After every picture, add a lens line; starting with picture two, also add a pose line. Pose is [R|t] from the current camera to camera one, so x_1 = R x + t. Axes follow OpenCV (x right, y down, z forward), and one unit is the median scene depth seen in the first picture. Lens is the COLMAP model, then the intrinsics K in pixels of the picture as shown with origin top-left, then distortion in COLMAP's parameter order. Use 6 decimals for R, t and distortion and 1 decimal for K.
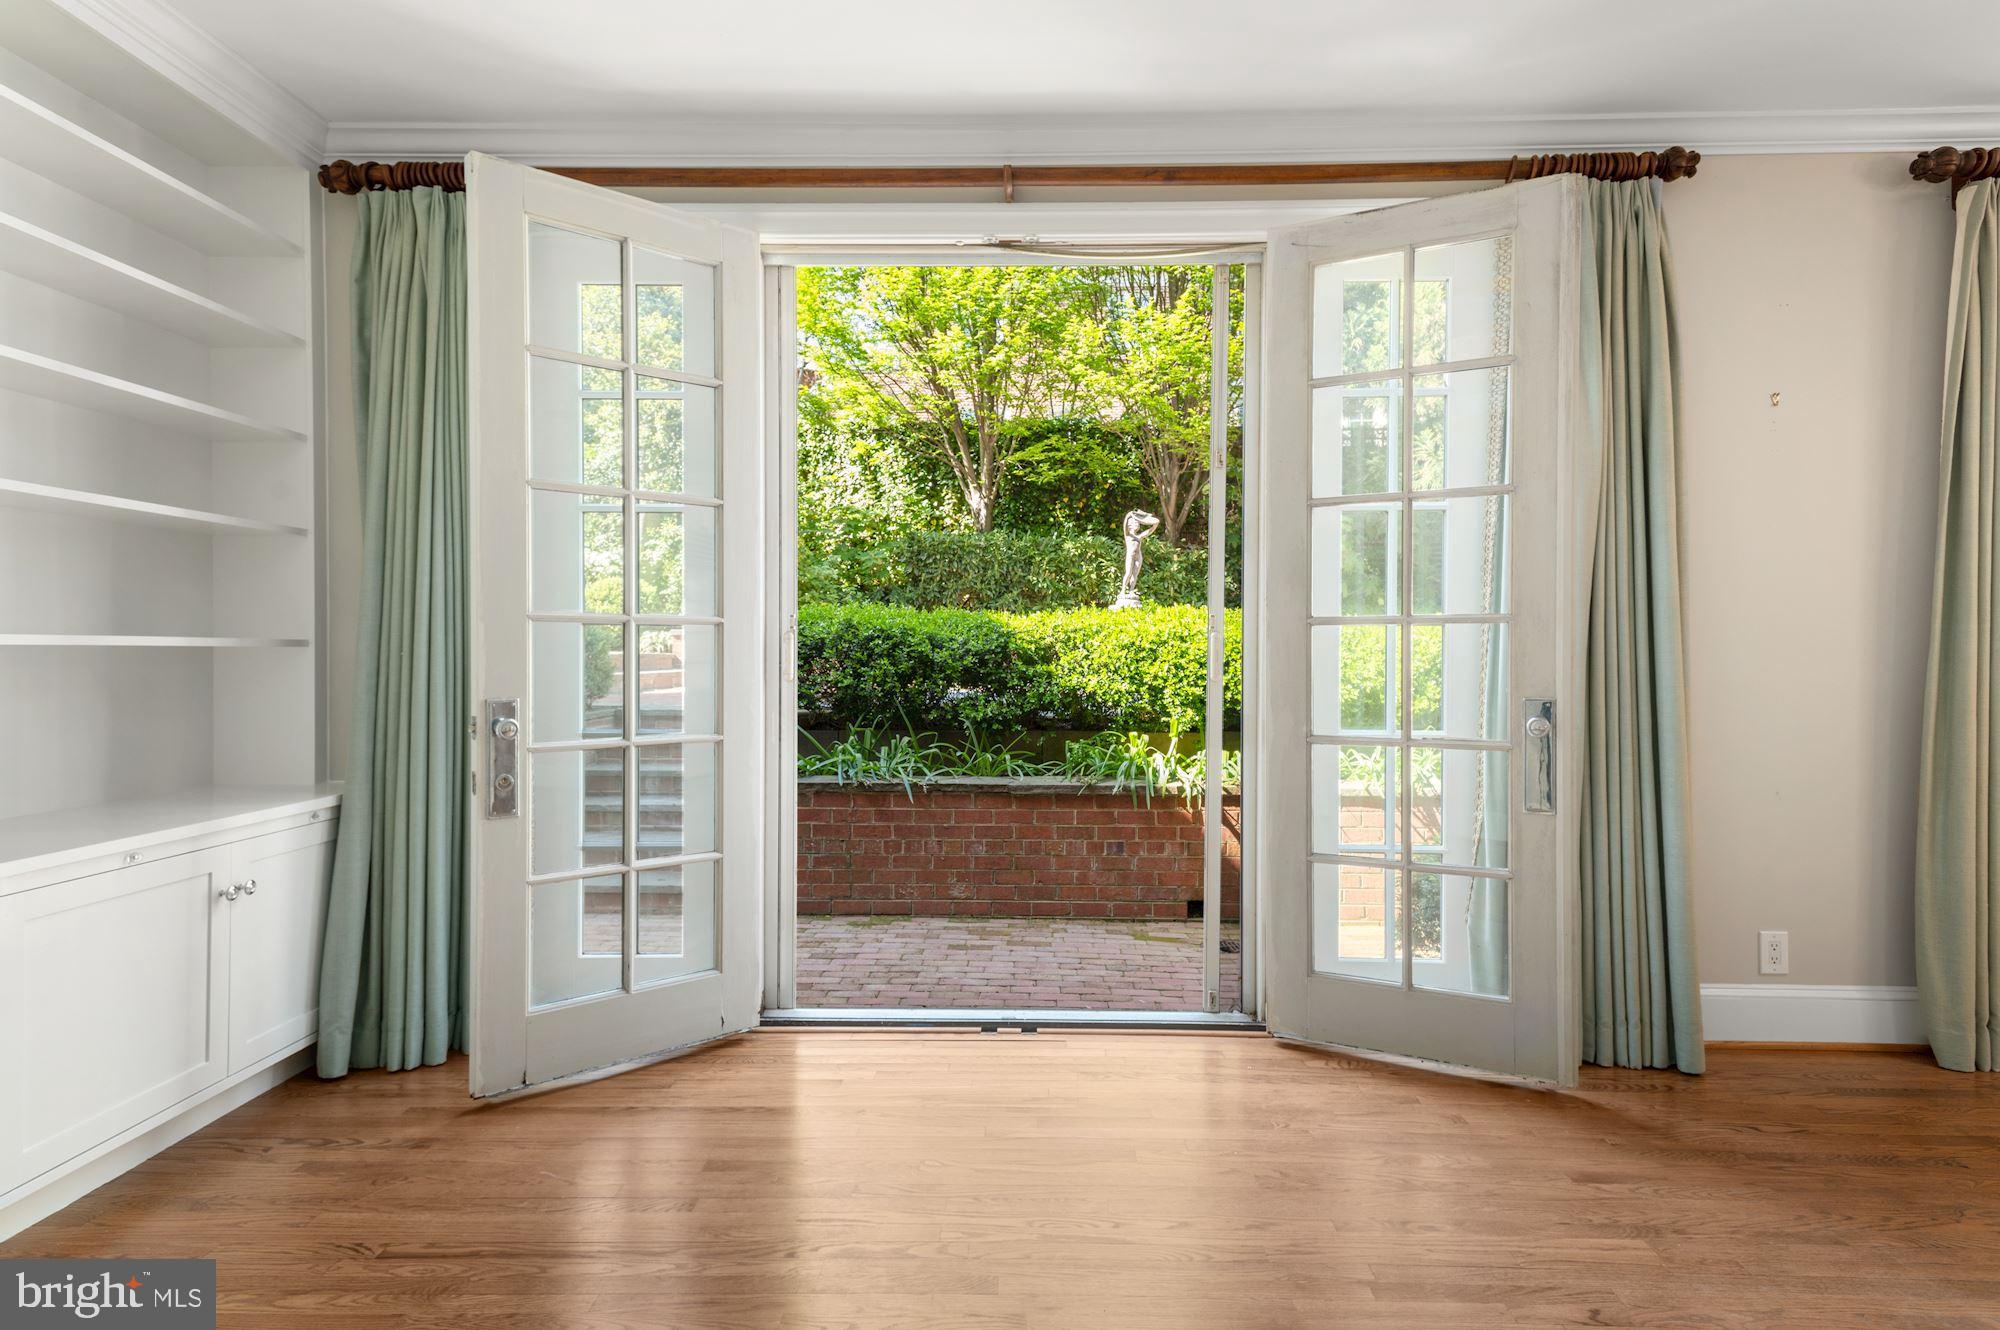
lens RADIAL K [[1085.5, 0, 1002.9], [0, 1085.5, 662.0], [0, 0, 1]] dist [0.038878, -0.008220]
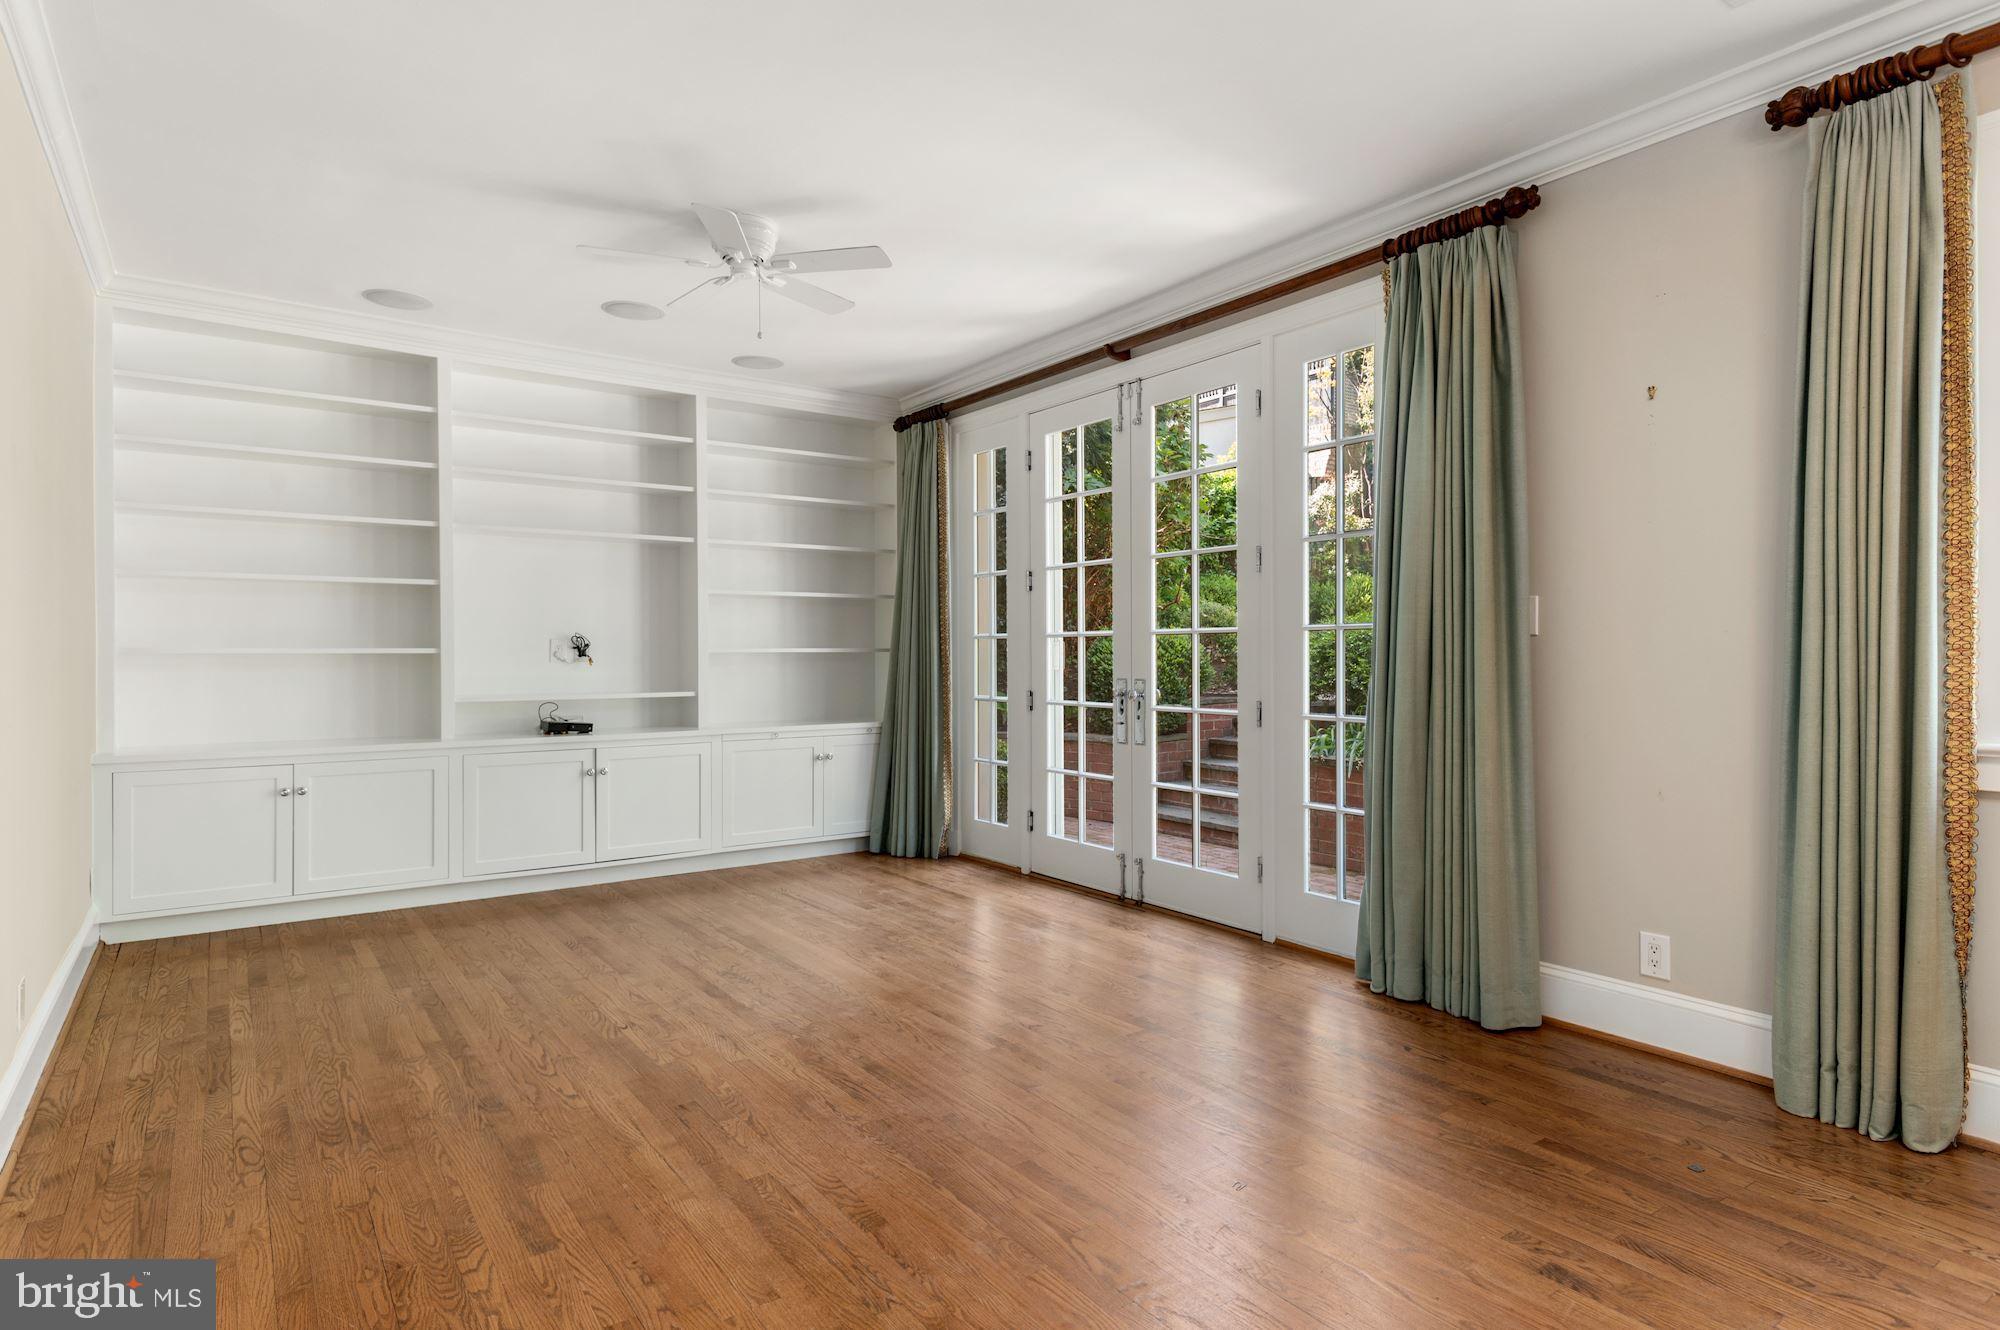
lens RADIAL K [[1085.5, 0, 995.0], [0, 1085.5, 659.7], [0, 0, 1]] dist [0.038878, -0.008220]
pose [[0.586700, -0.000042, -0.809805, 1.146036], [-0.003239, 0.999992, -0.002398, 0.004507], [0.809798, 0.004030, 0.586695, -0.048837]]
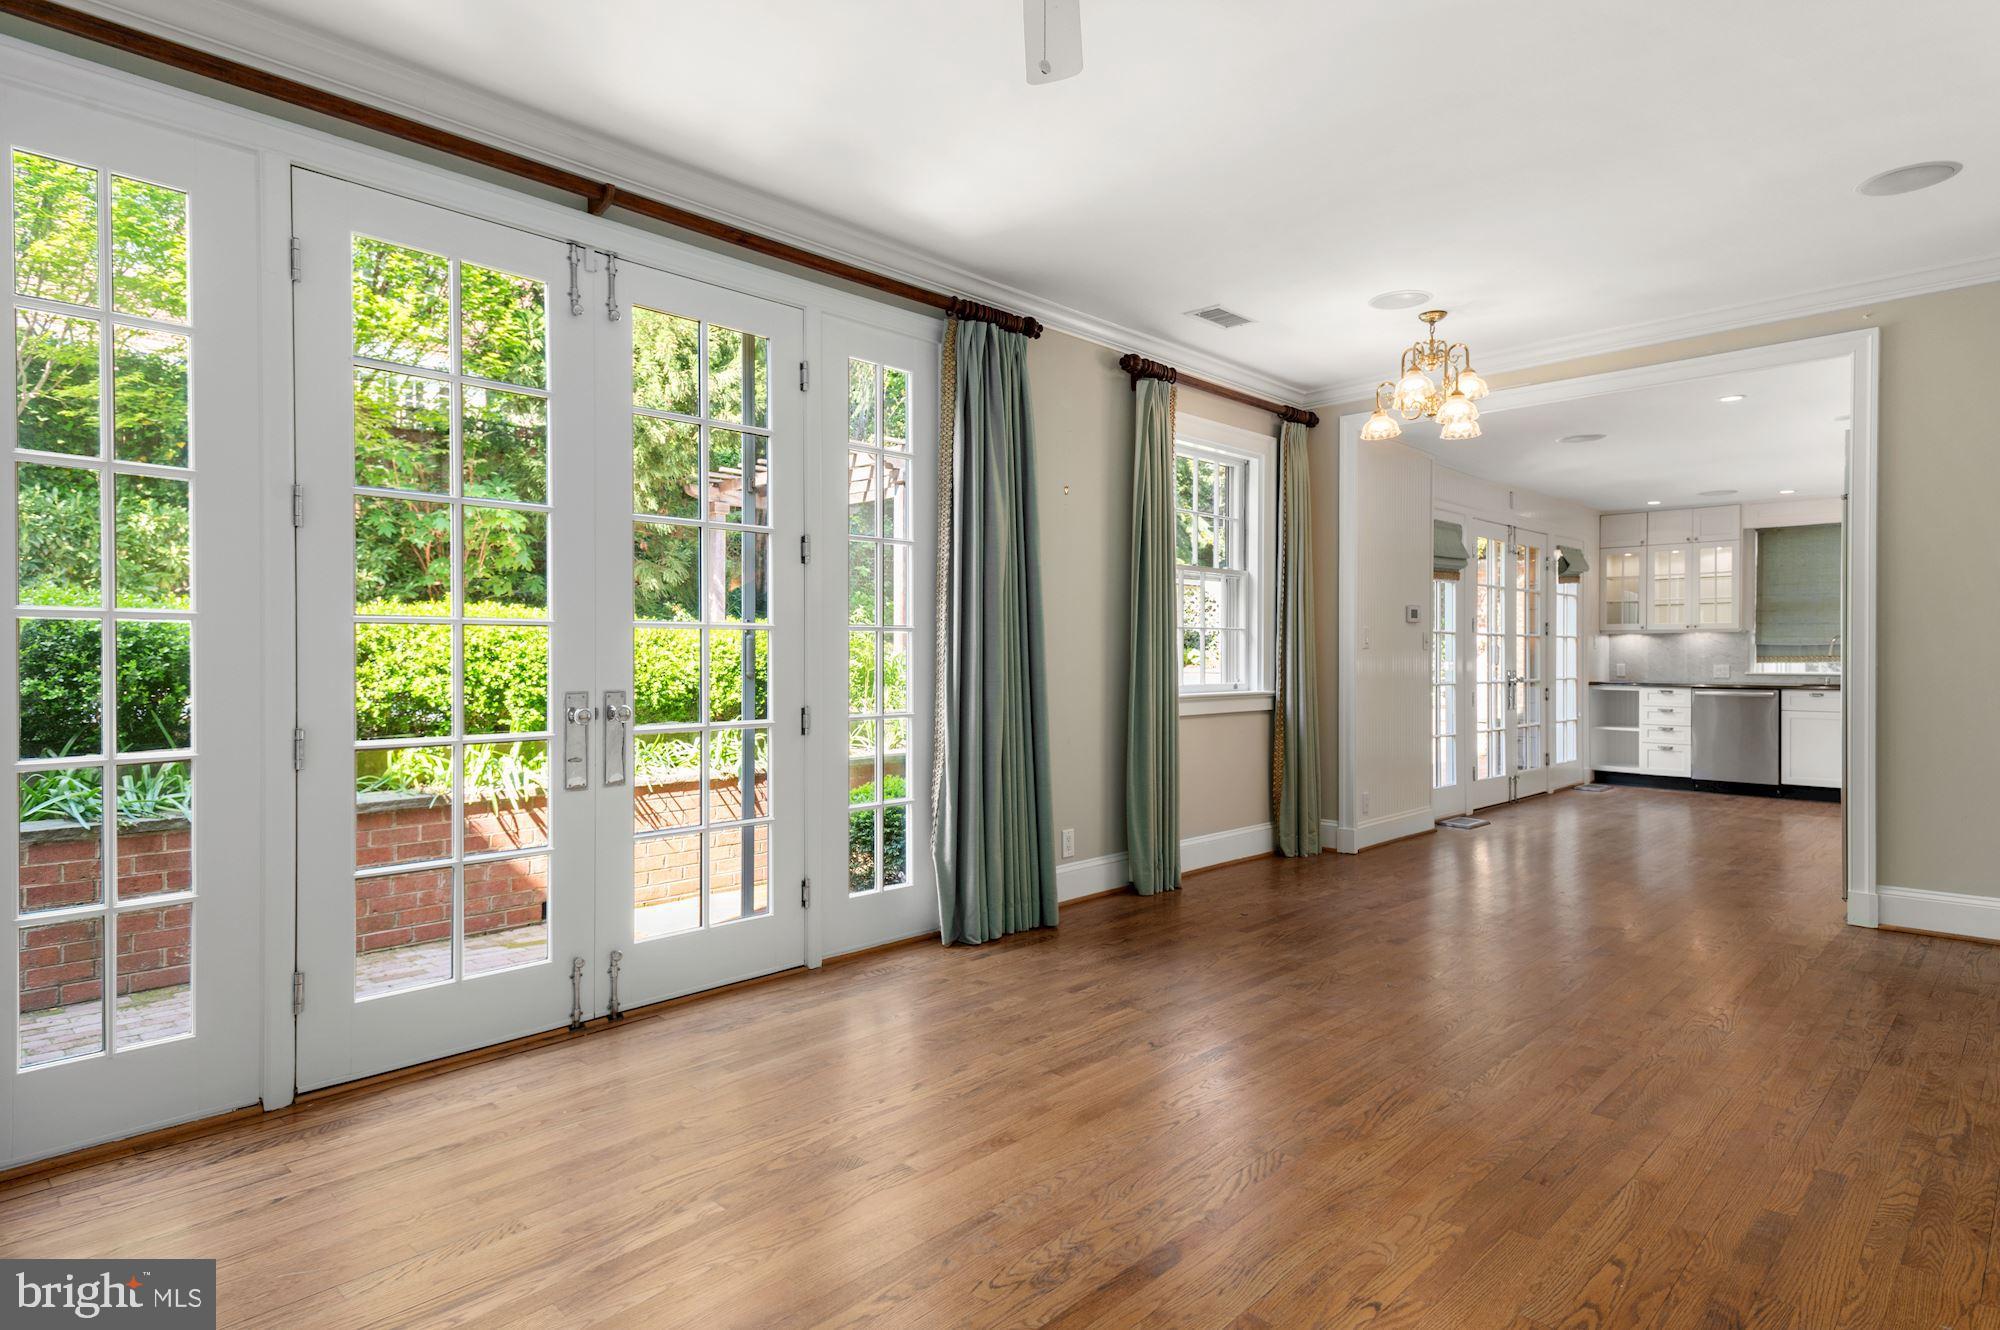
lens RADIAL K [[1085.5, 0, 1008.8], [0, 1085.5, 656.6], [0, 0, 1]] dist [0.038878, -0.008220]
pose [[0.682513, -0.005560, 0.730853, -0.483618], [0.008358, 0.999965, -0.000198, -0.001957], [-0.730826, 0.006243, 0.682535, 0.011742]]
